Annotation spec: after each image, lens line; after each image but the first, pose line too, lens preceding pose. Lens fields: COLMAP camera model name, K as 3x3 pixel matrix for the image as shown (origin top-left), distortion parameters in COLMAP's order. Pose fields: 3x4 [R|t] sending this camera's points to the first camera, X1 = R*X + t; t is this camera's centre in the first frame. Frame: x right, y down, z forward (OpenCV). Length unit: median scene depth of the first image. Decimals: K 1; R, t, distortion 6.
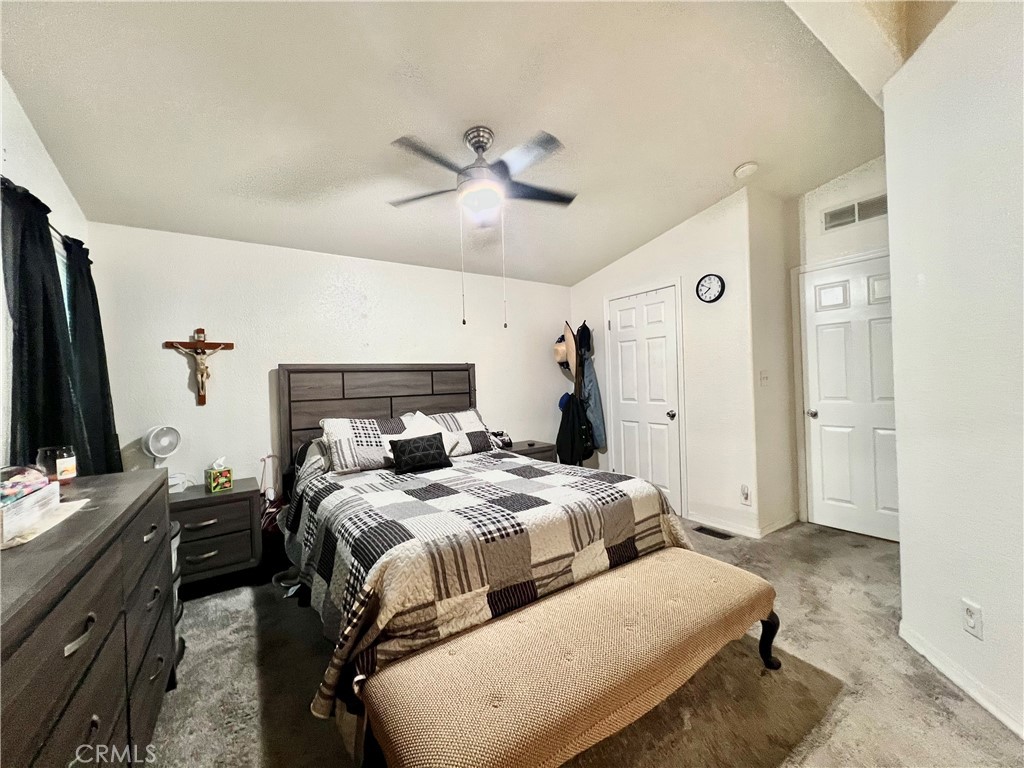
lens RADIAL K [[414.2, 0, 512.0], [0, 414.2, 384.0], [0, 0, 1]] dist [-0.001515, -0.000103]
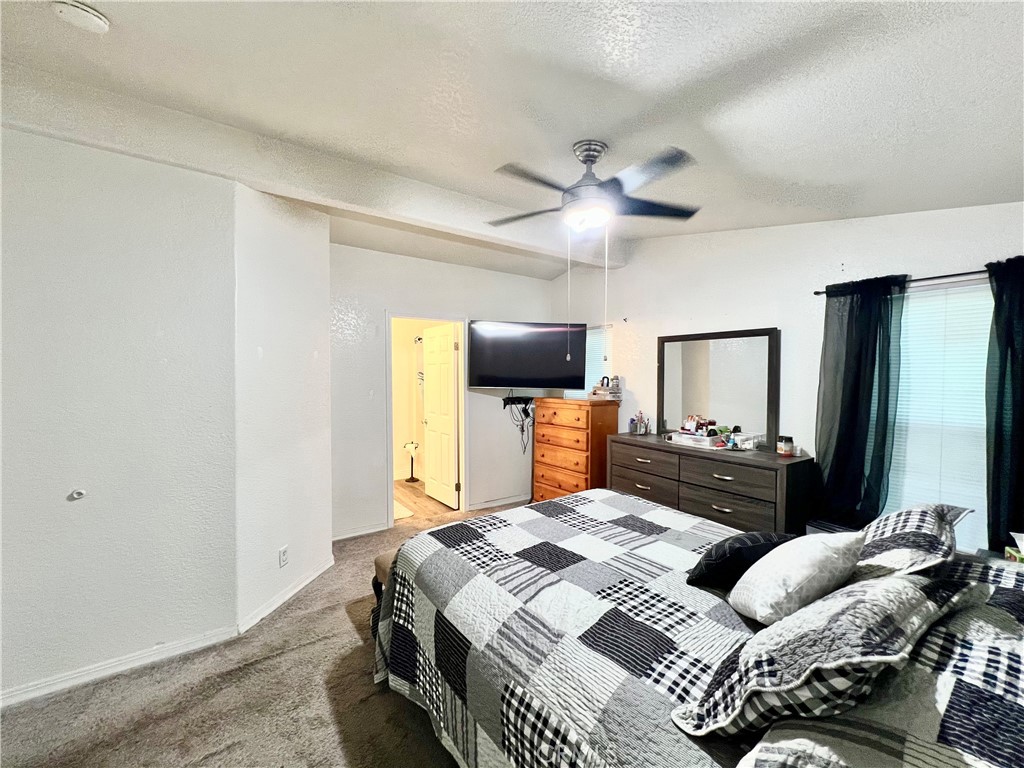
lens RADIAL K [[414.2, 0, 512.0], [0, 414.2, 384.0], [0, 0, 1]] dist [-0.001515, -0.000103]
pose [[-0.999439, 0.033192, -0.004512, 0.087786], [0.033049, 0.999037, 0.028842, -0.099487], [0.005465, 0.028677, -0.999574, 1.543896]]
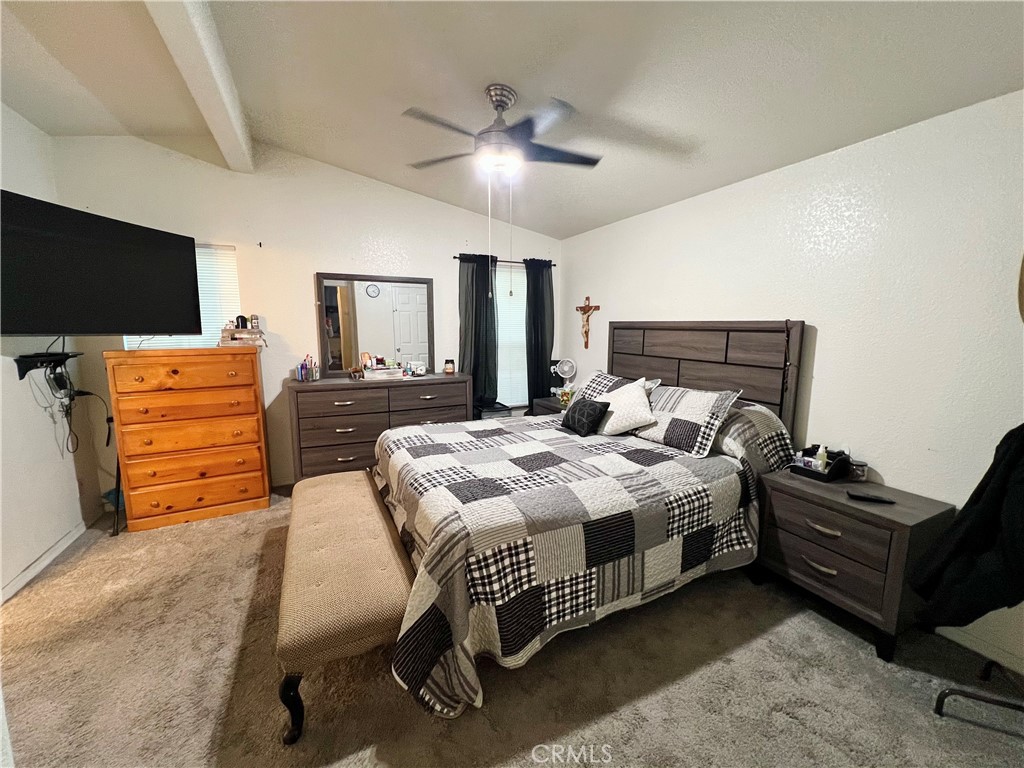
lens RADIAL K [[414.2, 0, 512.0], [0, 414.2, 384.0], [0, 0, 1]] dist [-0.001515, -0.000103]
pose [[-0.154190, 0.176765, -0.972101, 0.779160], [-0.001364, 0.983827, 0.179114, -0.091618], [0.988040, 0.028944, -0.151456, 0.965084]]
